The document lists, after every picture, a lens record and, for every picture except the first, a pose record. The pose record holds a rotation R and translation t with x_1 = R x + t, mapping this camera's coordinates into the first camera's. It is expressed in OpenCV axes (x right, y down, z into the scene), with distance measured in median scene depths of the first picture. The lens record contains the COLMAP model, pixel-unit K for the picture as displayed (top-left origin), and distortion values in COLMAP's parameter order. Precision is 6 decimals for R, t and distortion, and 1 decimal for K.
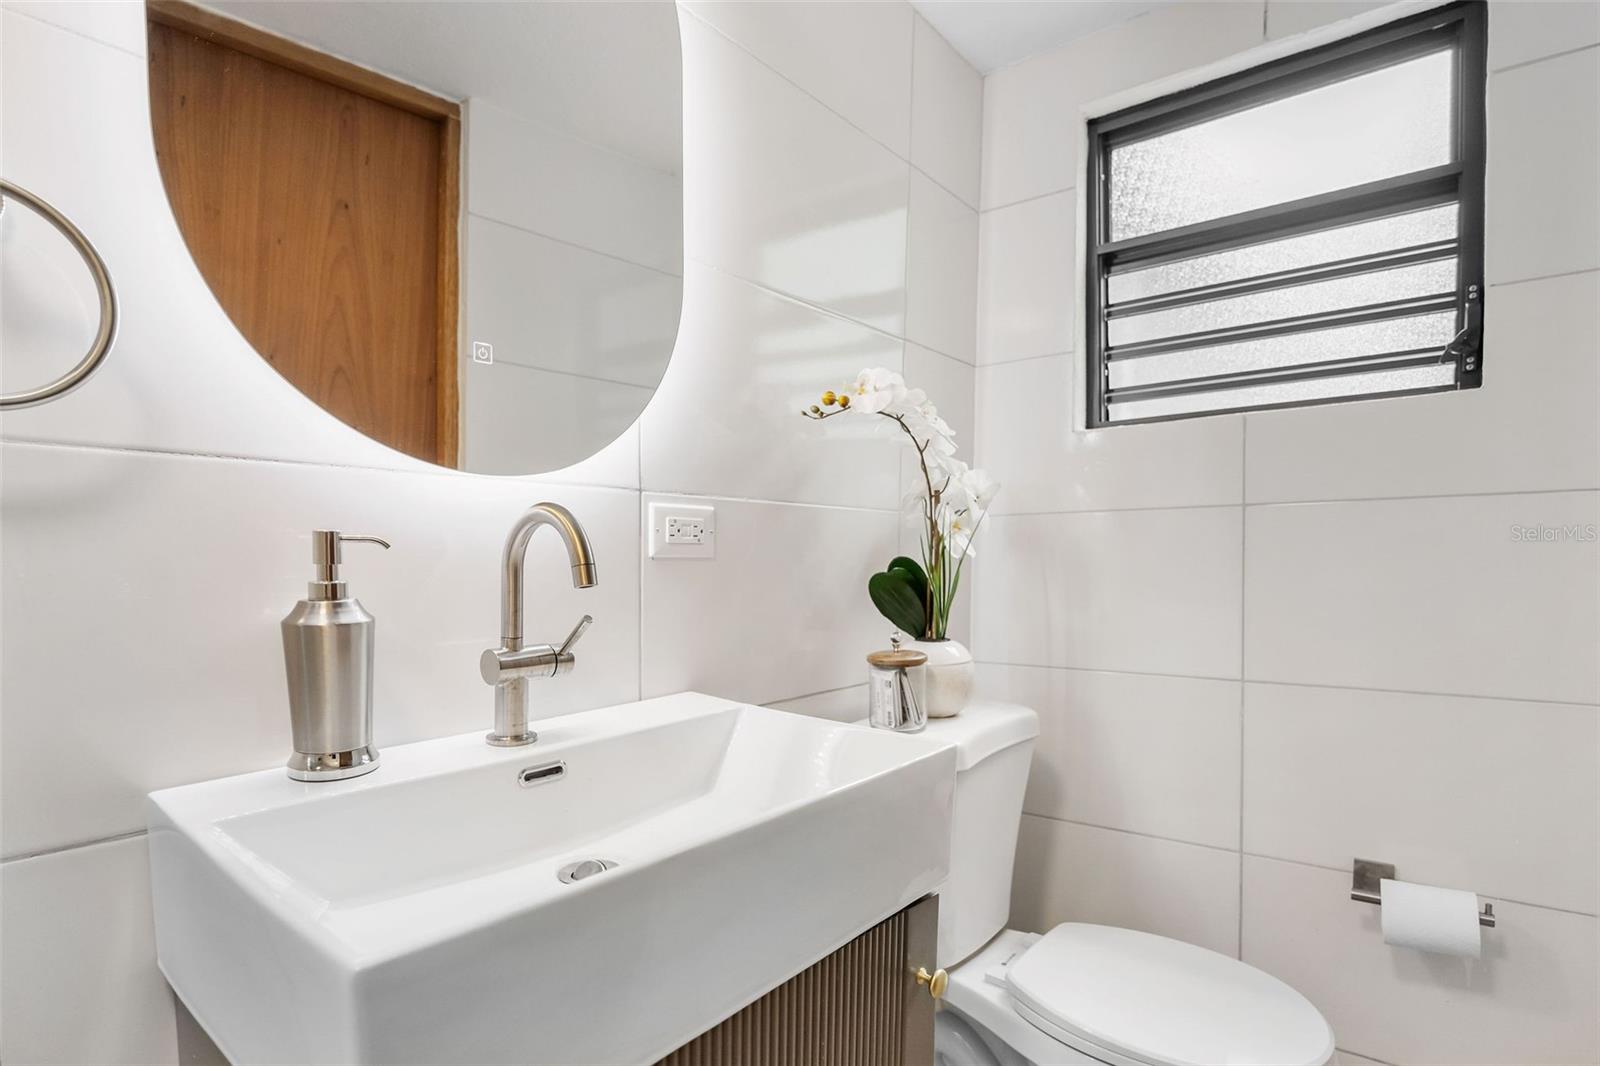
lens RADIAL K [[823.5, 0, 803.1], [0, 823.5, 542.3], [0, 0, 1]] dist [-0.000857, -0.000133]
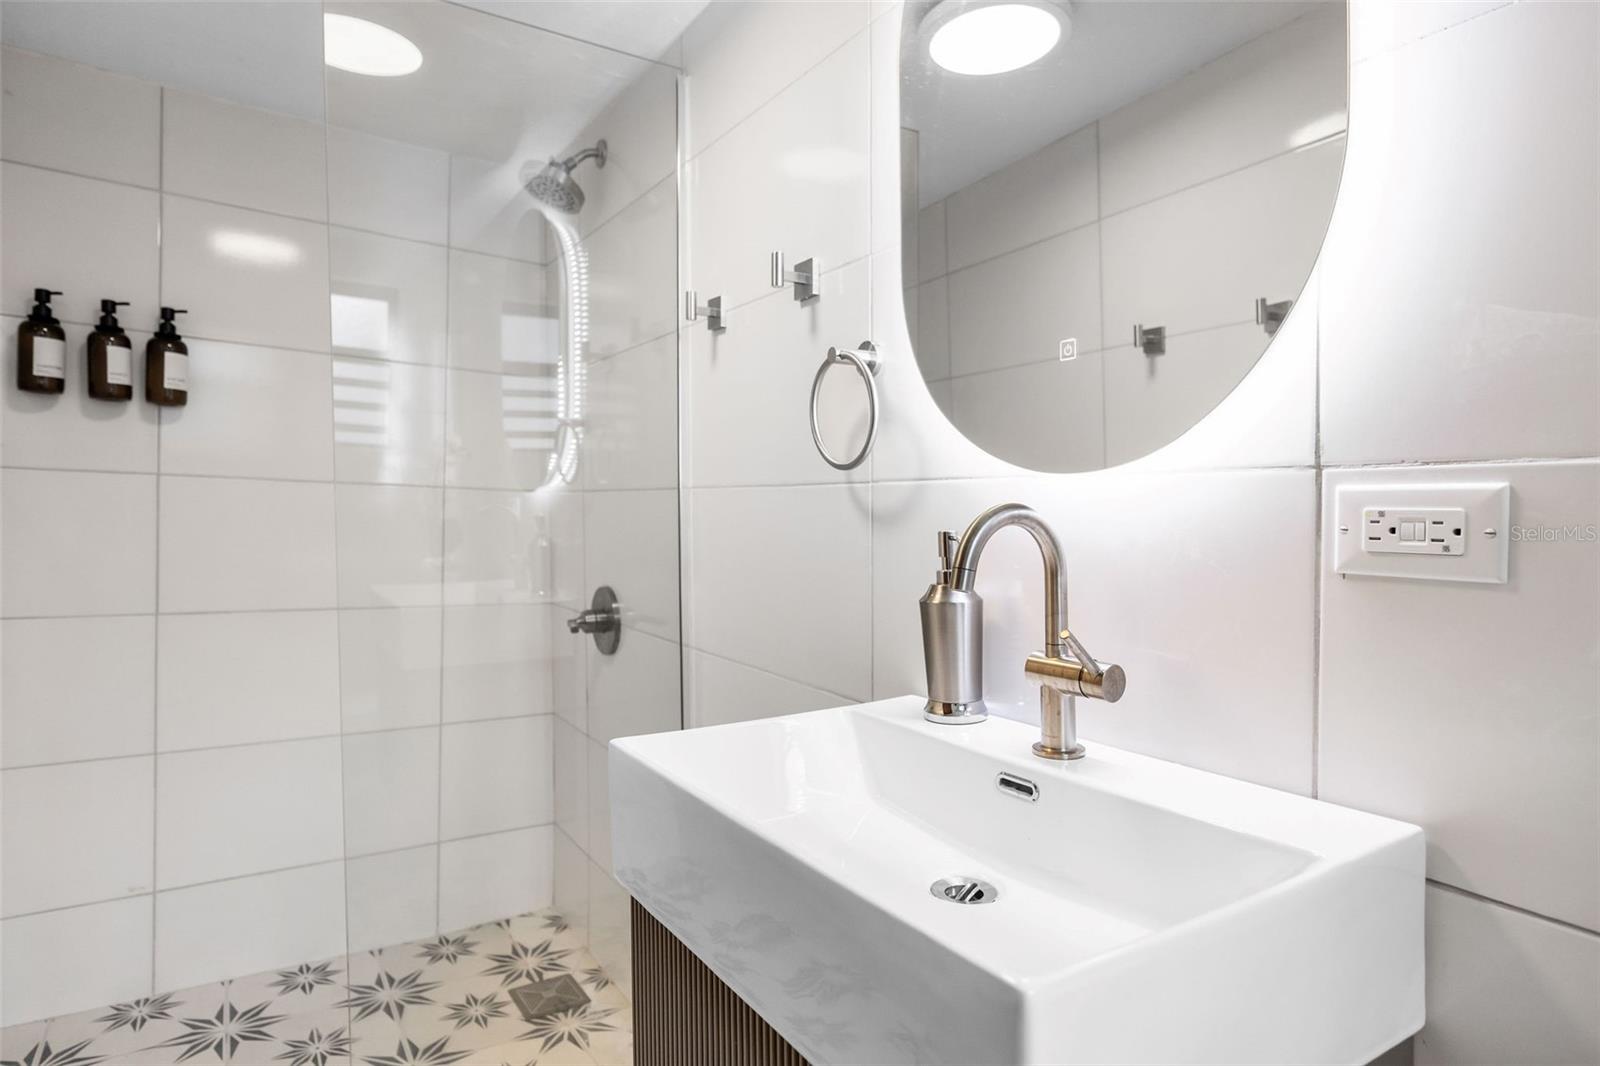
lens RADIAL K [[861.2, 0, 801.6], [0, 861.2, 523.5], [0, 0, 1]] dist [-0.013562, 0.003300]
pose [[-0.287708, -0.011526, -0.957649, 0.552985], [-0.012641, 0.999886, -0.008237, -0.009329], [0.957635, 0.009736, -0.287820, 0.811425]]
